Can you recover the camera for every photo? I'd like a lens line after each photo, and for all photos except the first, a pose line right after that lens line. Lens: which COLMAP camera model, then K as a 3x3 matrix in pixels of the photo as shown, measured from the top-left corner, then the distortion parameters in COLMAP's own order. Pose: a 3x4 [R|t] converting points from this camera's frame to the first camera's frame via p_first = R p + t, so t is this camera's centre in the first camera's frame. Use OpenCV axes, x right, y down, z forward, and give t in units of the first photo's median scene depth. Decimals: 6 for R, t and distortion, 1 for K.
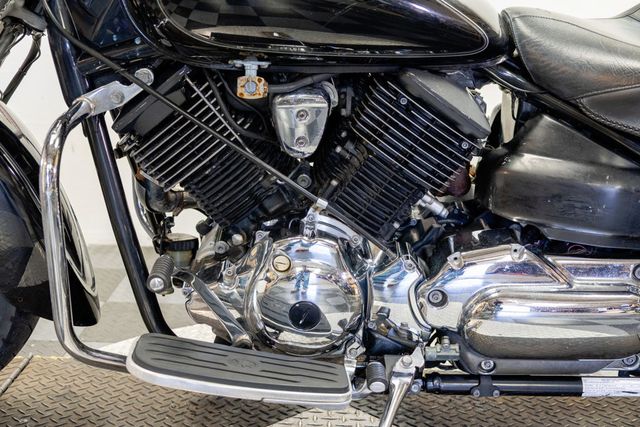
lens RADIAL K [[902.7, 0, 320.0], [0, 902.7, 213.5], [0, 0, 1]] dist [-0.032334, 0.066551]
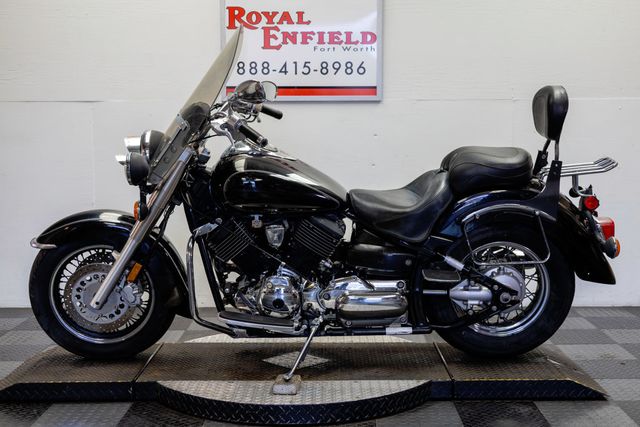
lens RADIAL K [[895.0, 0, 320.0], [0, 895.0, 213.5], [0, 0, 1]] dist [0.007929, -0.120850]
pose [[0.999223, -0.038751, -0.007239, 0.137492], [0.037730, 0.993305, -0.109185, 0.137412], [0.011422, 0.108827, 0.993995, -1.722753]]
